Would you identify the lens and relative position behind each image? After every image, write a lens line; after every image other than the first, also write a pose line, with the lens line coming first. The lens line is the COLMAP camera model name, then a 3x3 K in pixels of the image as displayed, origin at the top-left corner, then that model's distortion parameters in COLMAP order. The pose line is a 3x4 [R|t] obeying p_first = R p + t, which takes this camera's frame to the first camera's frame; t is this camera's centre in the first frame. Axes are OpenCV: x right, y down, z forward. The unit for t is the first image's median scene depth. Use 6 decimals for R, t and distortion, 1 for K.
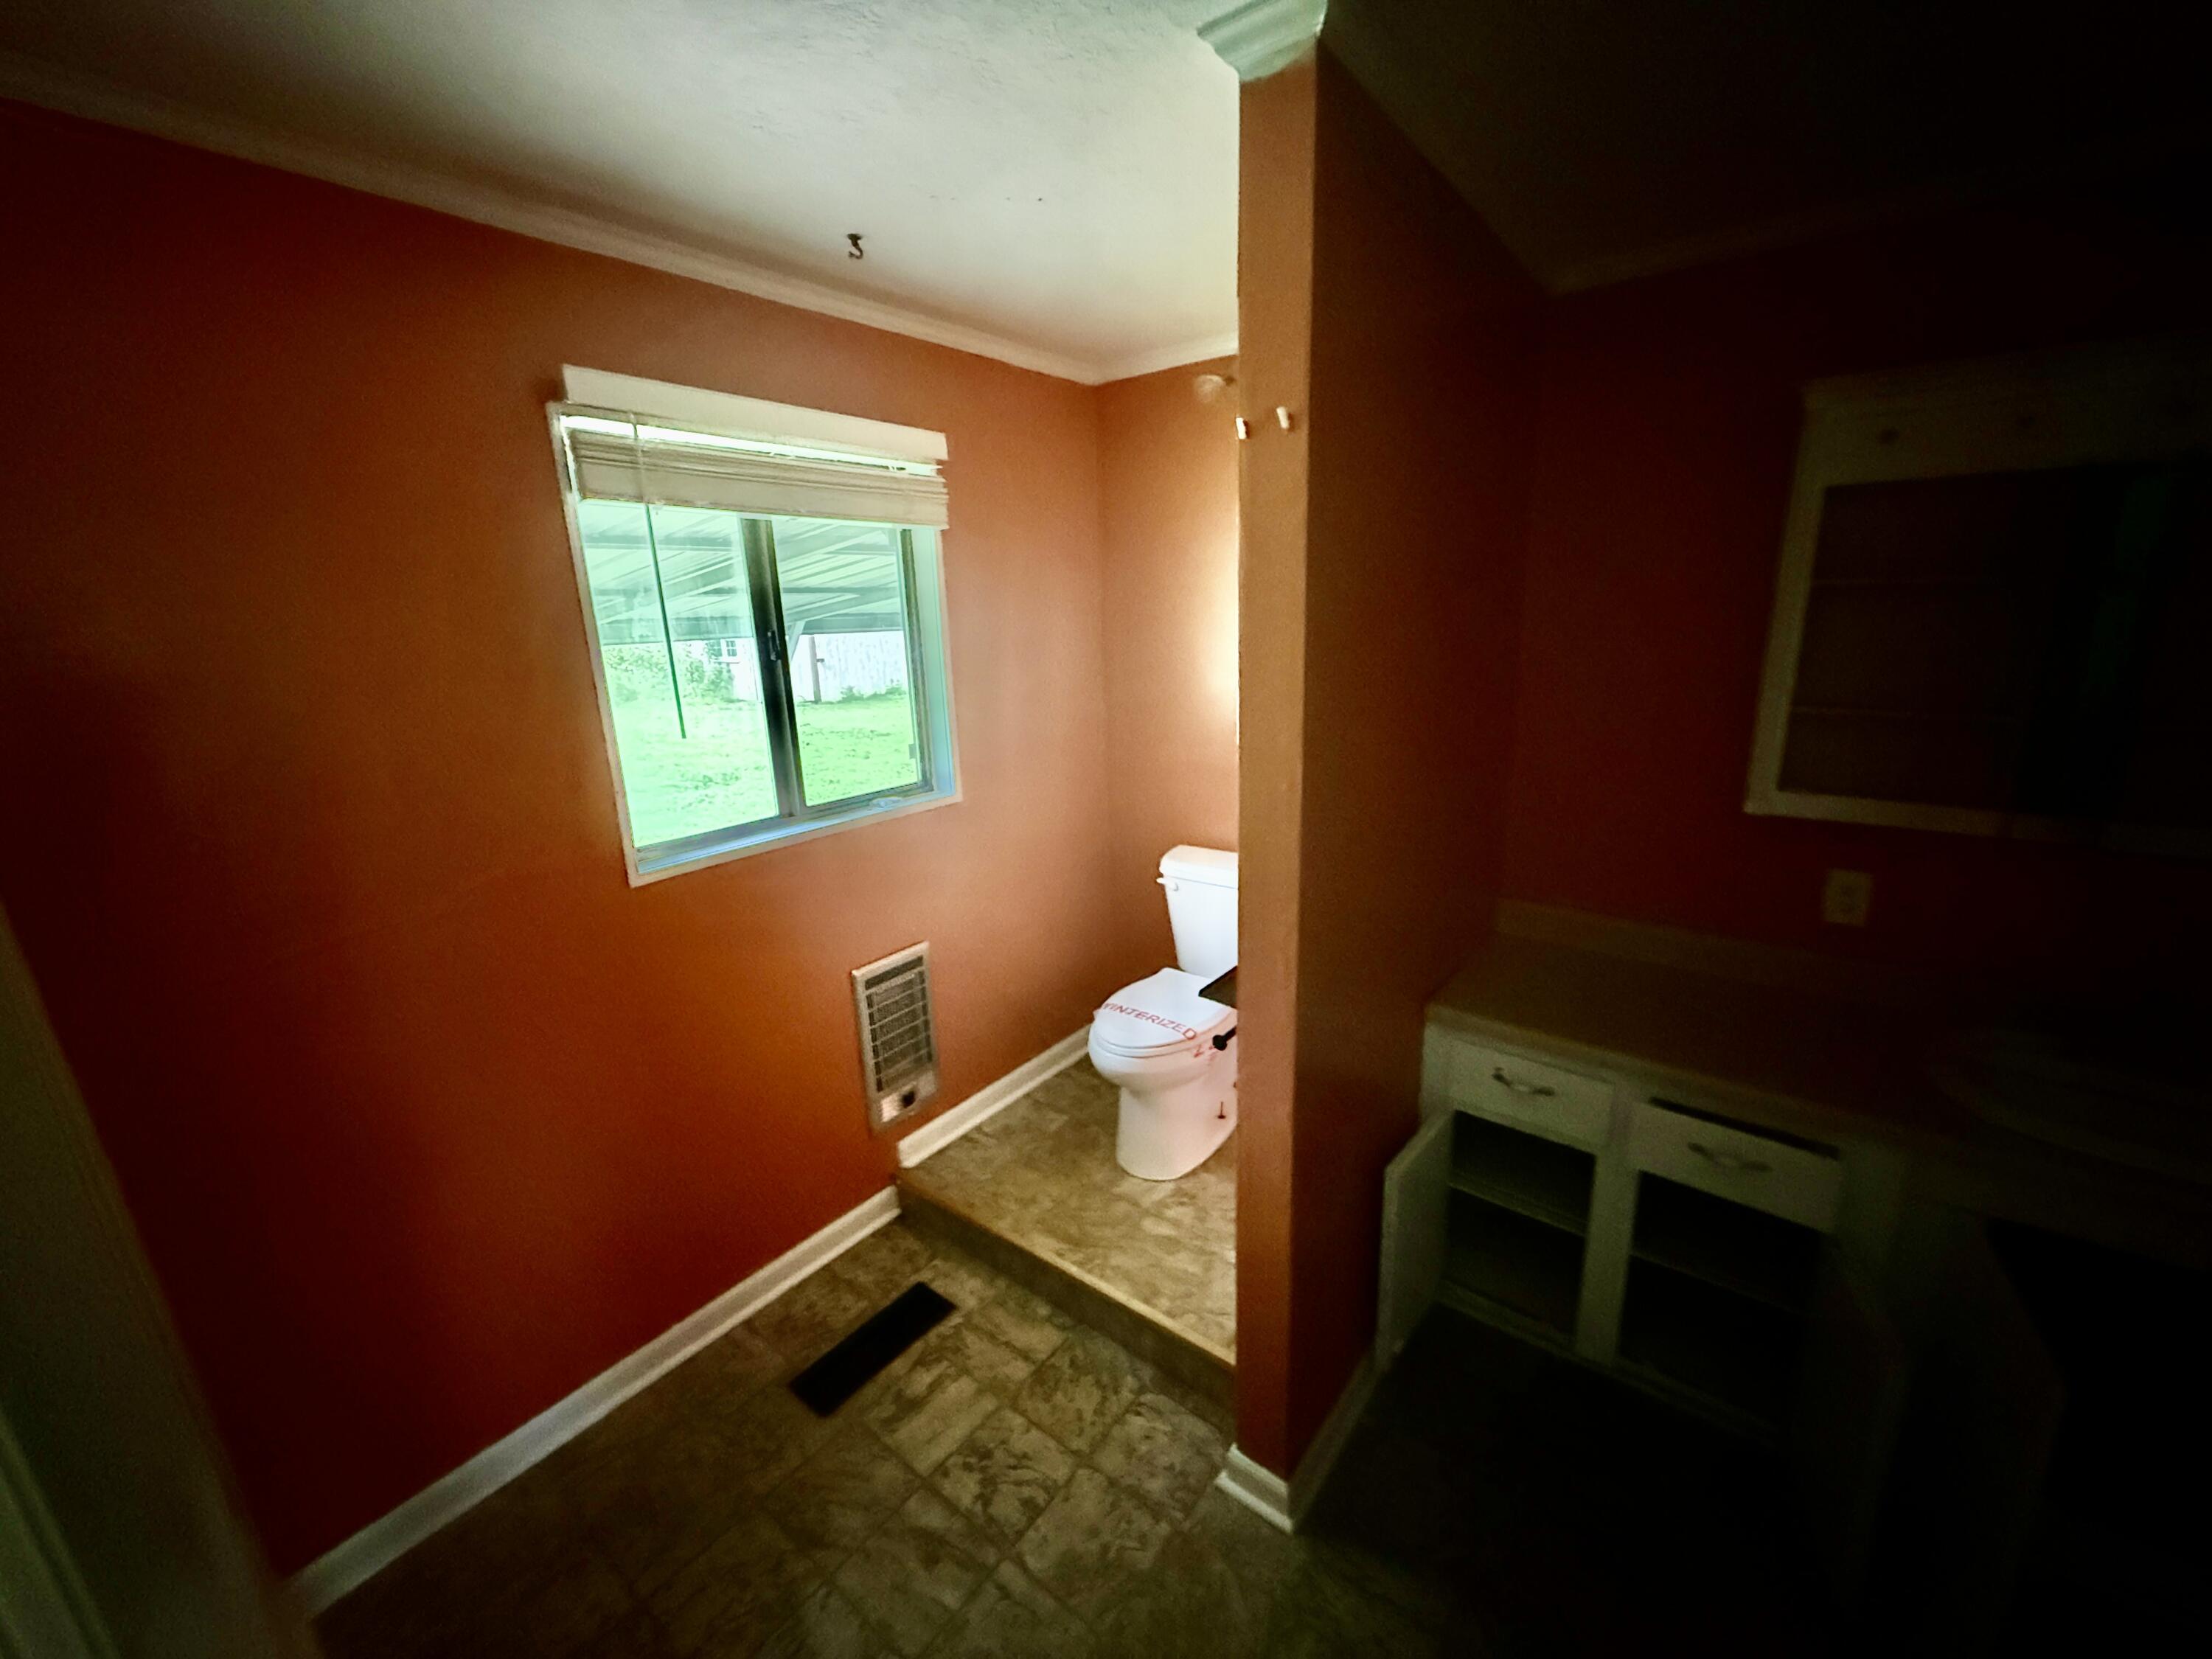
lens RADIAL K [[879.7, 0, 1093.3], [0, 879.7, 827.0], [0, 0, 1]] dist [0.000882, -0.000613]
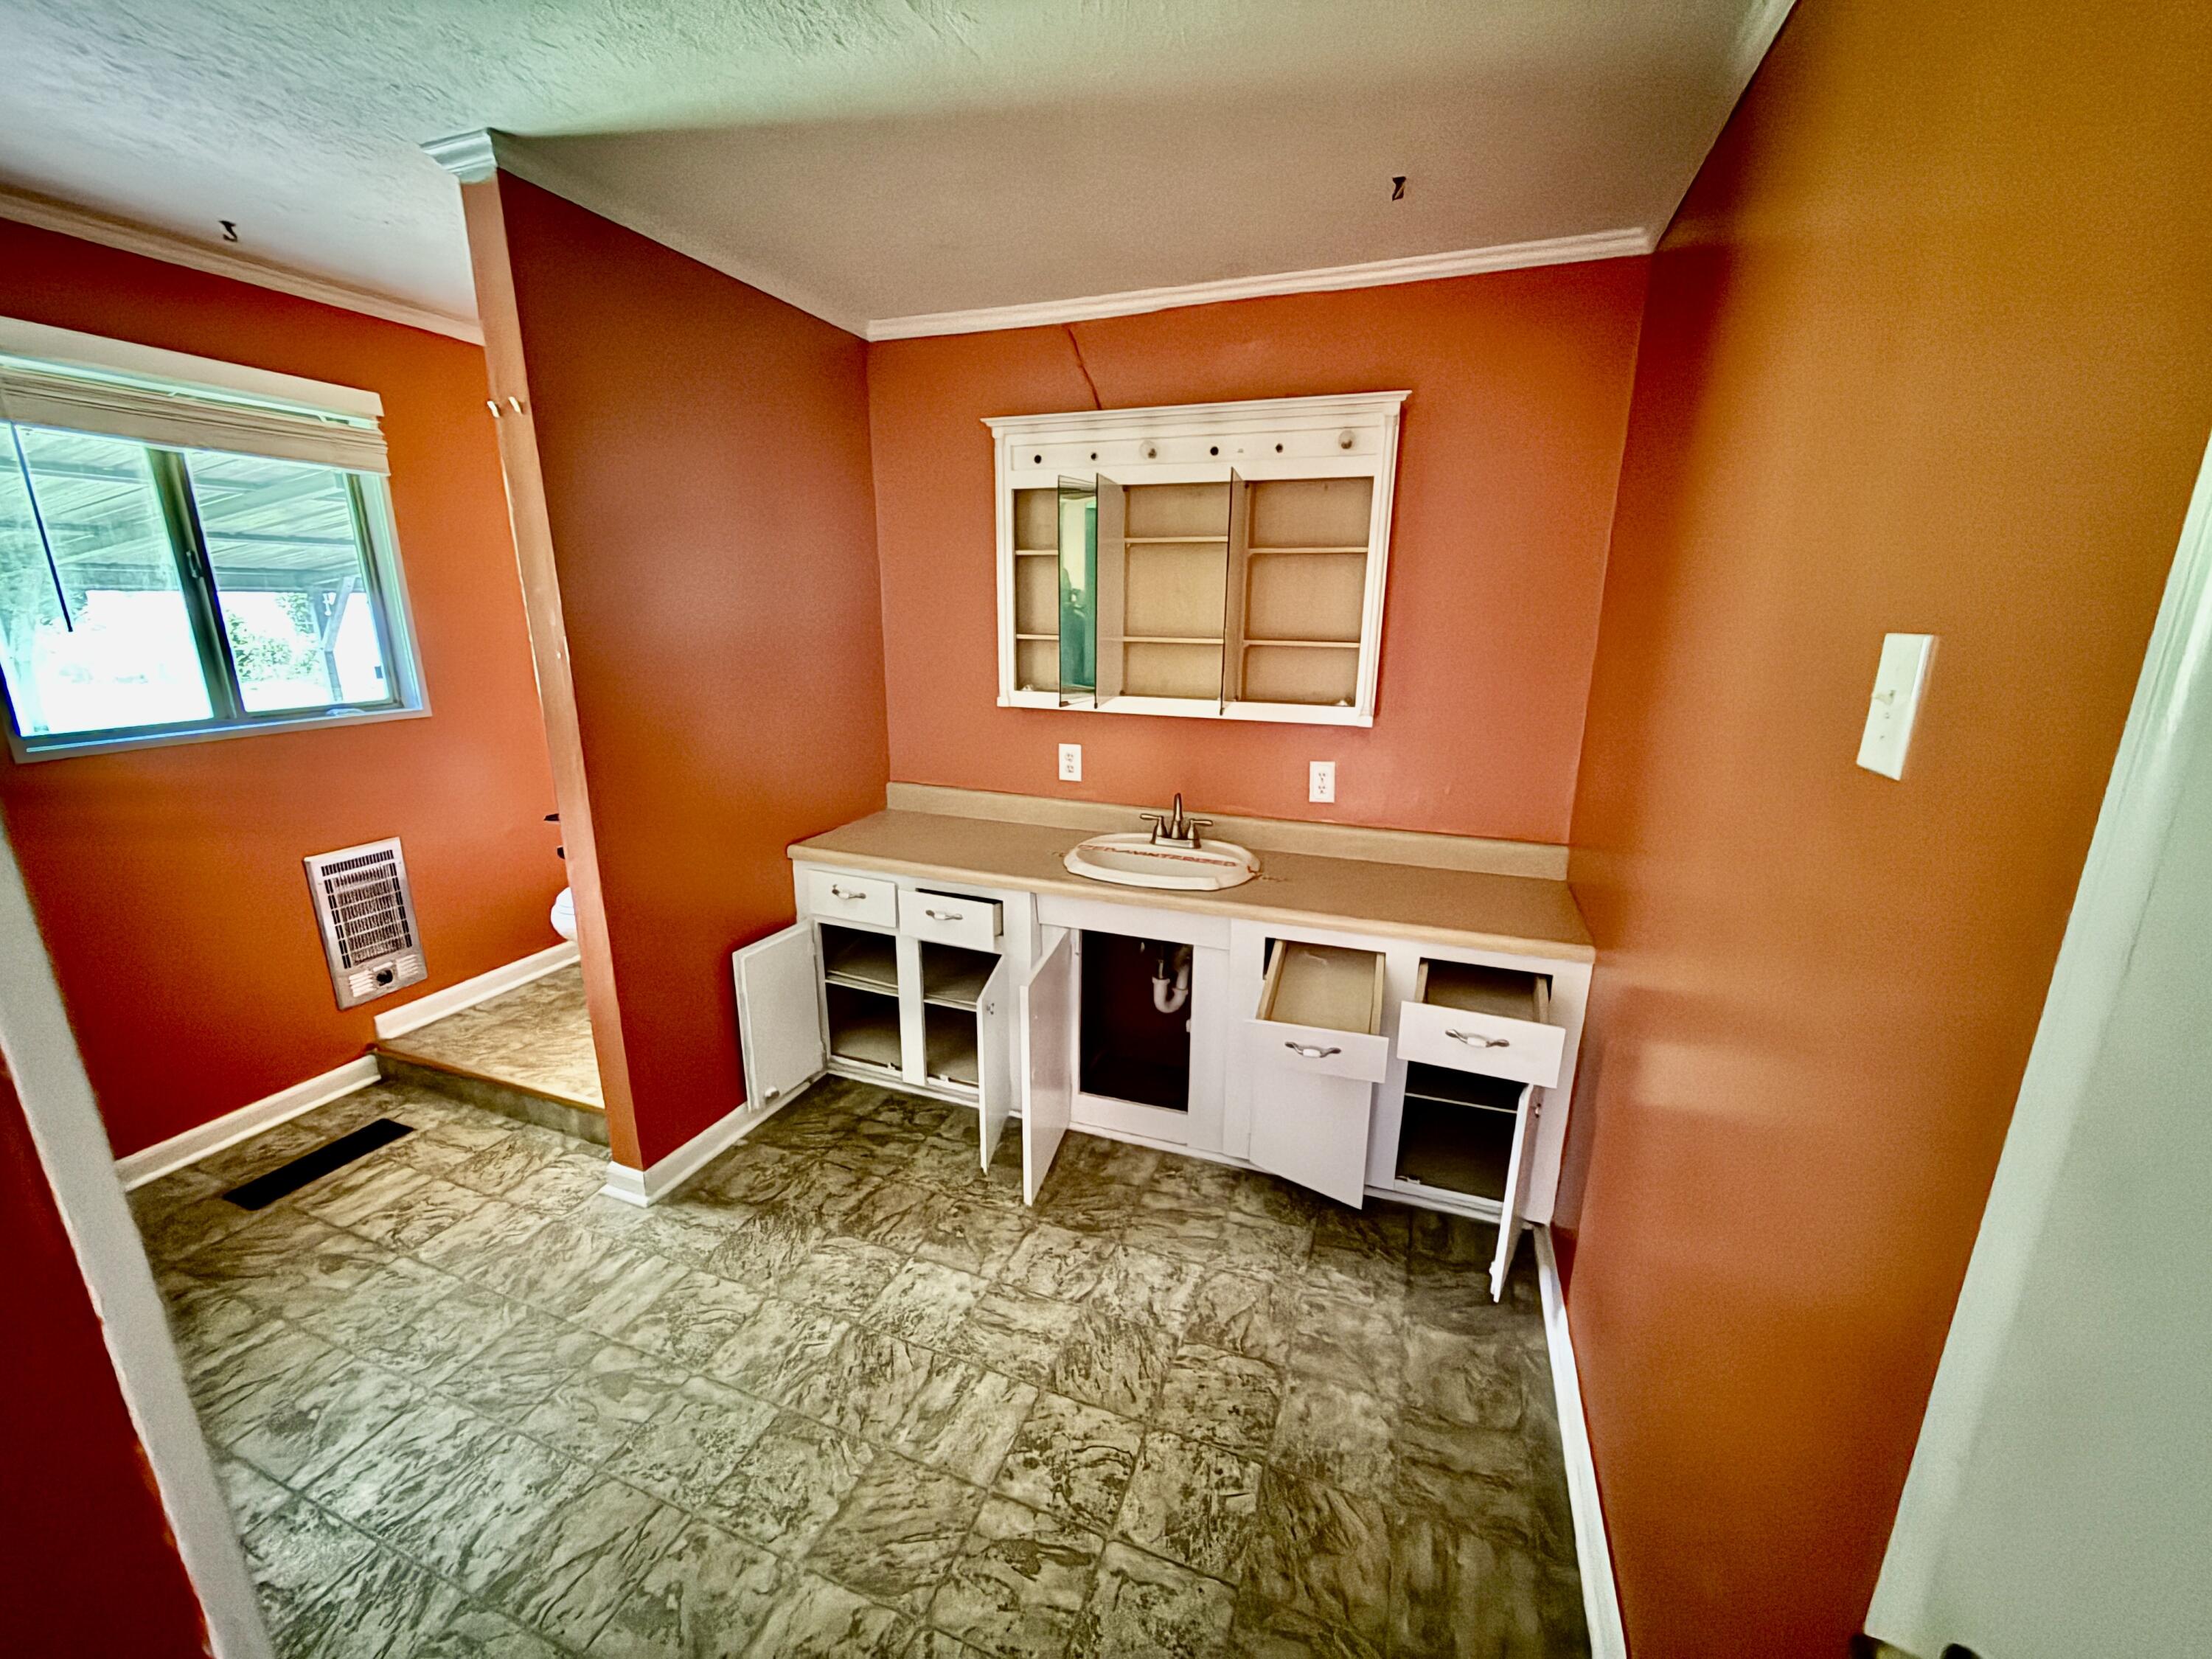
lens RADIAL K [[879.7, 0, 1097.4], [0, 879.7, 828.5], [0, 0, 1]] dist [0.000882, -0.000613]
pose [[0.952720, -0.035694, 0.301745, 0.372547], [0.035309, 0.999354, 0.006731, 0.159406], [-0.301790, 0.004242, 0.953365, -0.408970]]
